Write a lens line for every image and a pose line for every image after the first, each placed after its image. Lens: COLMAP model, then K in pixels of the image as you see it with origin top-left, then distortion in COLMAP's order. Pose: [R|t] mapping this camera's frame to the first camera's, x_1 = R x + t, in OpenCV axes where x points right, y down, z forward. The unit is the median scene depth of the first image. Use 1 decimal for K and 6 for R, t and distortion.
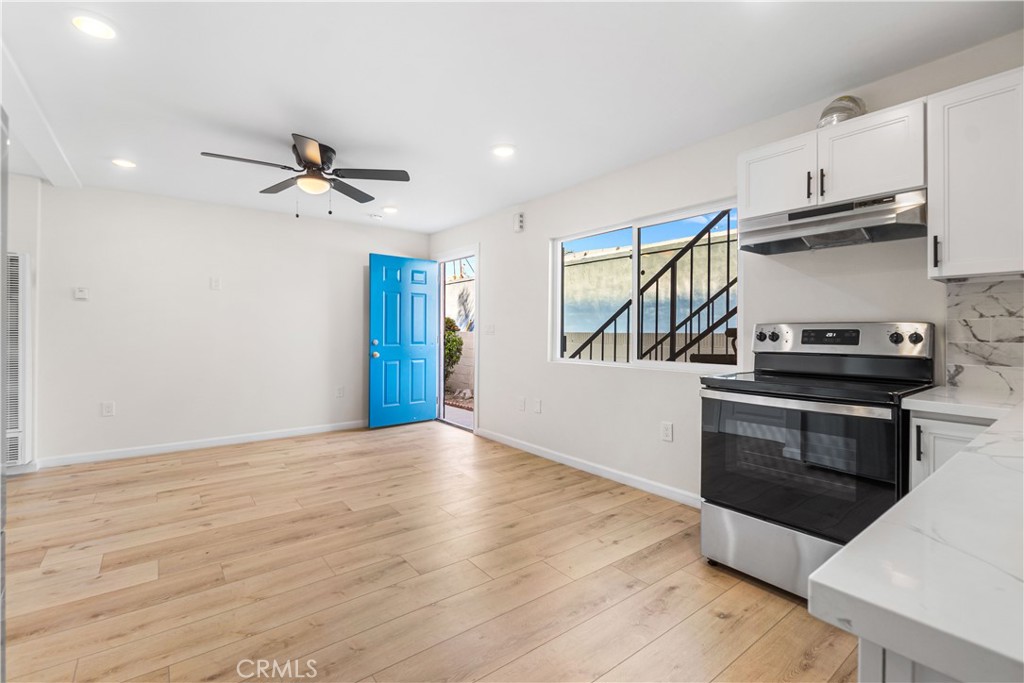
lens RADIAL K [[452.2, 0, 485.5], [0, 452.2, 328.9], [0, 0, 1]] dist [-0.003159, -0.001203]
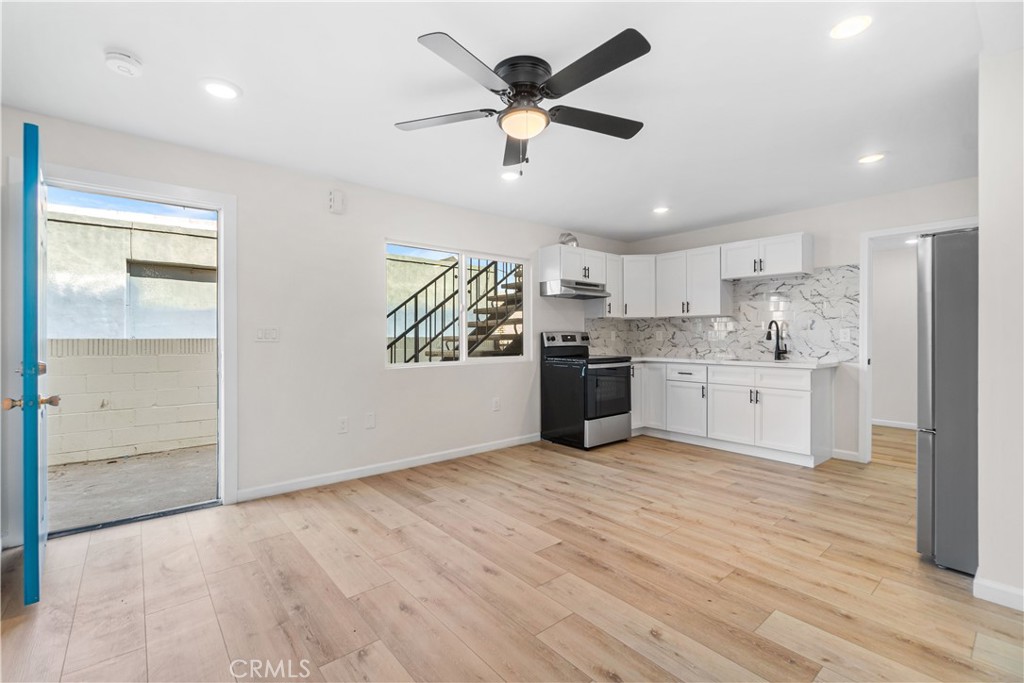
lens RADIAL K [[452.9, 0, 504.9], [0, 452.9, 337.0], [0, 0, 1]] dist [0.001226, 0.000448]
pose [[-0.071669, -0.004310, 0.997419, -1.423756], [-0.001760, 0.999990, 0.004195, 0.001927], [-0.997427, -0.001455, -0.071676, 1.435943]]
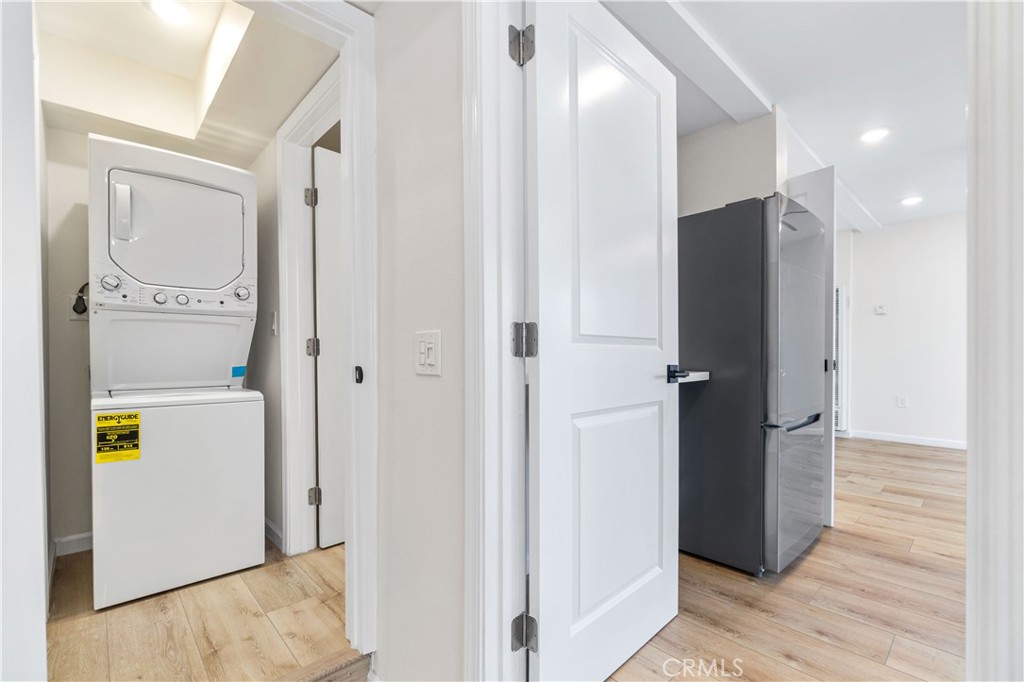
lens RADIAL K [[451.7, 0, 507.2], [0, 451.7, 354.6], [0, 0, 1]] dist [0.001859, 0.000132]
pose [[0.122688, 0.004429, -0.992435, 0.439012], [0.003129, 0.999983, 0.004850, 0.069220], [0.992440, -0.003701, 0.122672, -0.379425]]
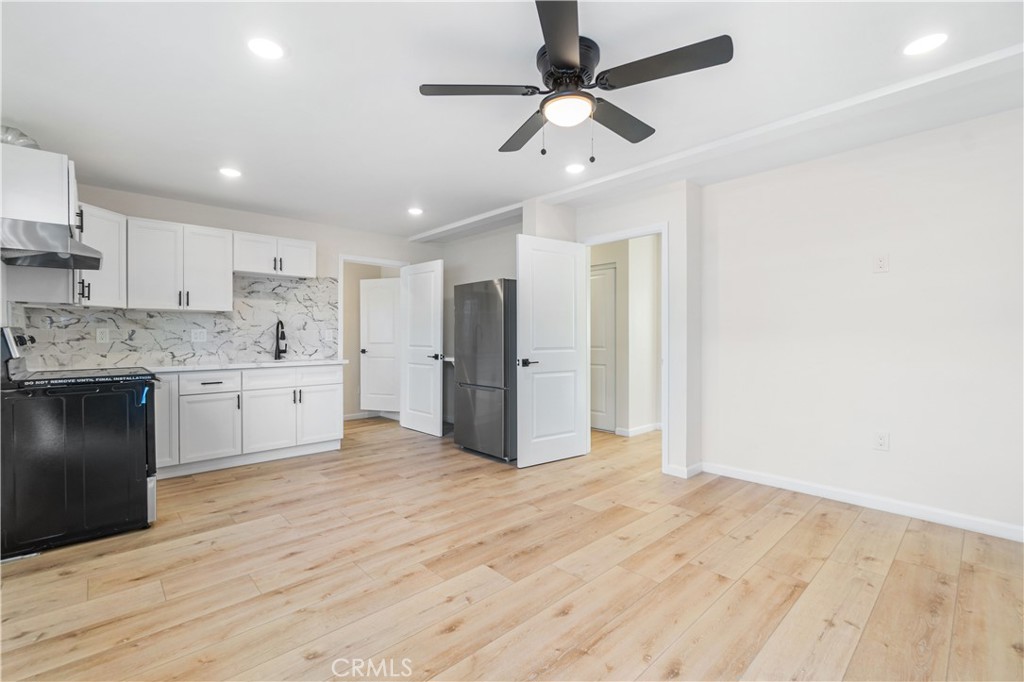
lens RADIAL K [[444.7, 0, 493.4], [0, 444.7, 338.4], [0, 0, 1]] dist [-0.004656, -0.000047]
pose [[-0.993759, -0.001186, -0.111545, -0.271310], [-0.001461, 0.999996, 0.002385, 0.008481], [0.111542, 0.002533, -0.993756, 2.162574]]
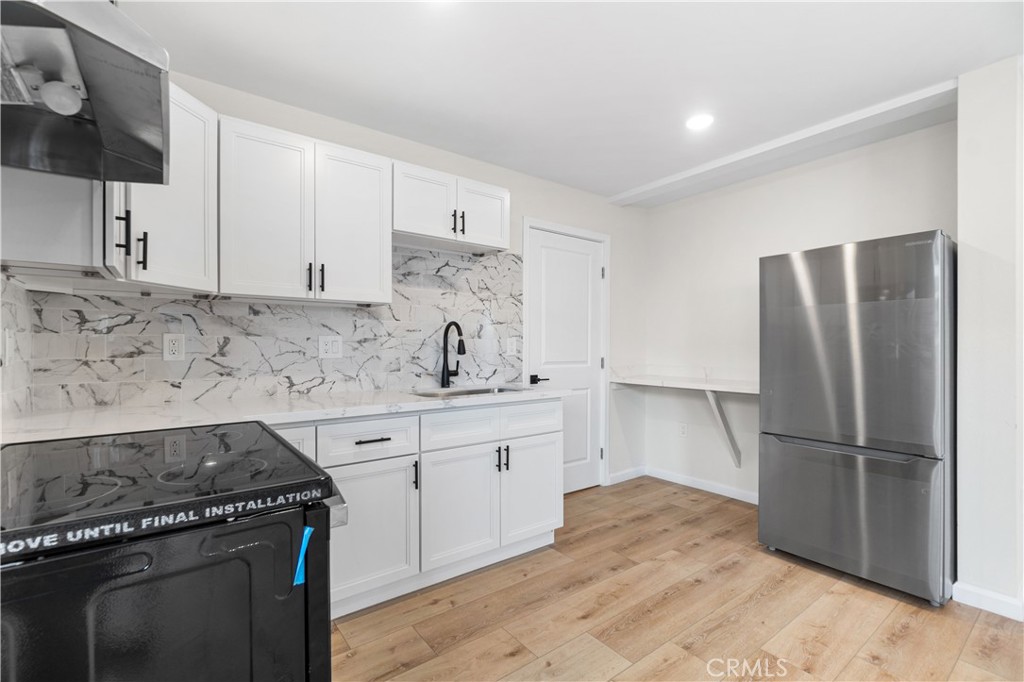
lens RADIAL K [[445.3, 0, 495.2], [0, 445.3, 347.9], [0, 0, 1]] dist [-0.000694, -0.000644]
pose [[-0.999964, -0.002530, -0.008120, 0.332605], [-0.002530, 0.999997, -0.000070, 0.004083], [0.008120, -0.000050, -0.999967, 1.289693]]
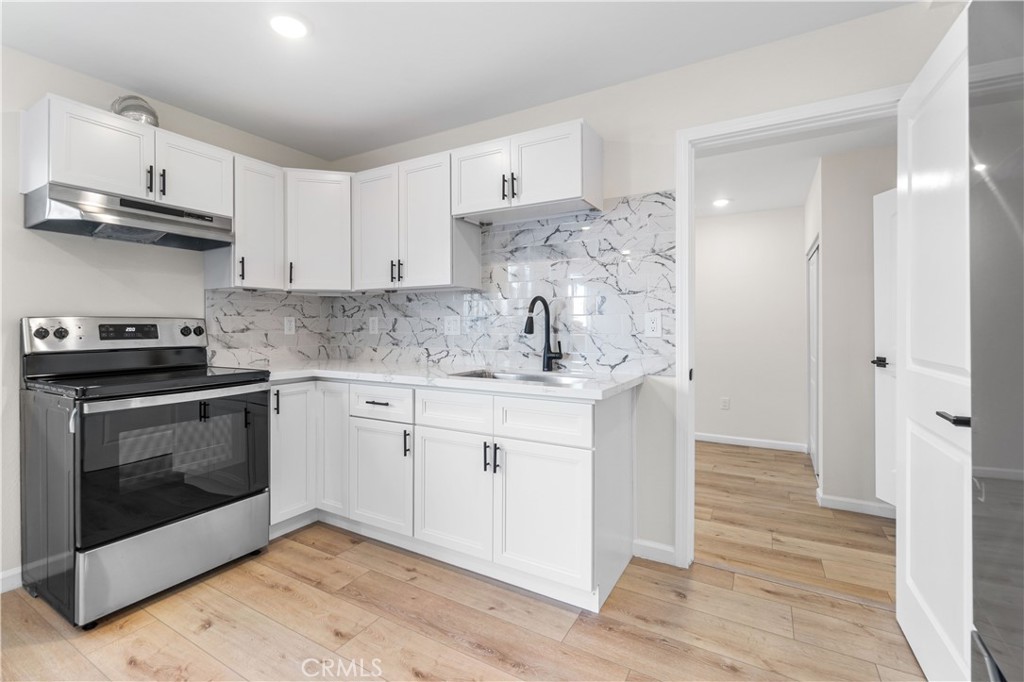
lens RADIAL K [[456.5, 0, 507.8], [0, 456.5, 322.0], [0, 0, 1]] dist [-0.000958, -0.000195]
pose [[-0.409399, 0.003907, 0.912347, -0.476466], [-0.001945, 0.999985, -0.005155, 0.000010], [-0.912353, -0.003885, -0.409385, 0.632020]]
